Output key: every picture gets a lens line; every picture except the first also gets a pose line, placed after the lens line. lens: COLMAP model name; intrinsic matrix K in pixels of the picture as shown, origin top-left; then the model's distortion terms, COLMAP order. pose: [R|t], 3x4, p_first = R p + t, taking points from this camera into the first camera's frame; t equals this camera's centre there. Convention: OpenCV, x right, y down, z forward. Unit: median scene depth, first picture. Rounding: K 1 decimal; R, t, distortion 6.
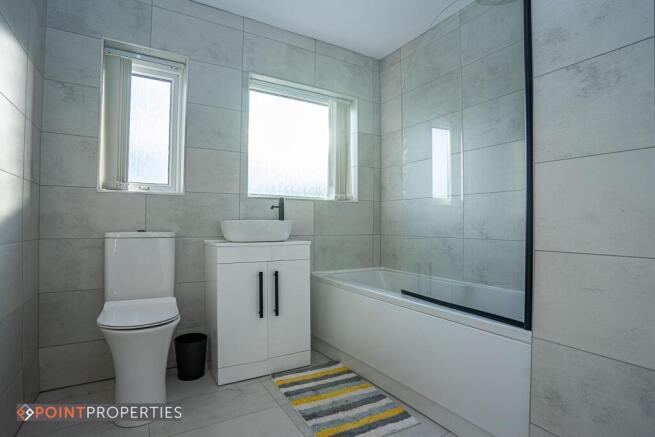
lens RADIAL K [[331.9, 0, 327.5], [0, 331.9, 218.5], [0, 0, 1]] dist [-0.043079, 0.001231]
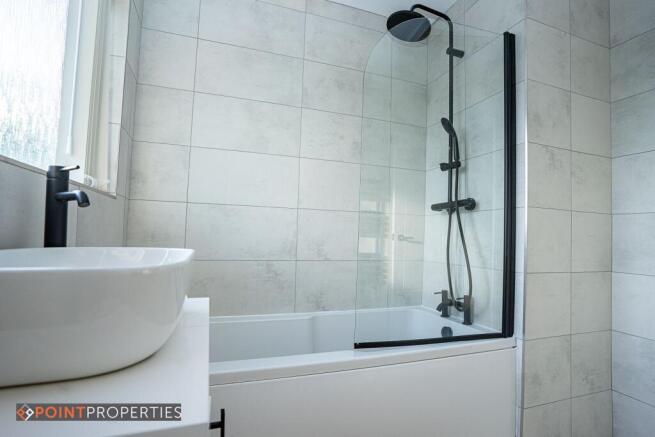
lens RADIAL K [[335.0, 0, 327.5], [0, 335.0, 218.5], [0, 0, 1]] dist [-0.068759, 0.000013]
pose [[0.210277, 0.048497, 0.976438, -0.426484], [-0.046663, 0.998128, -0.039525, -0.017679], [-0.976528, -0.037252, 0.212146, 0.794388]]
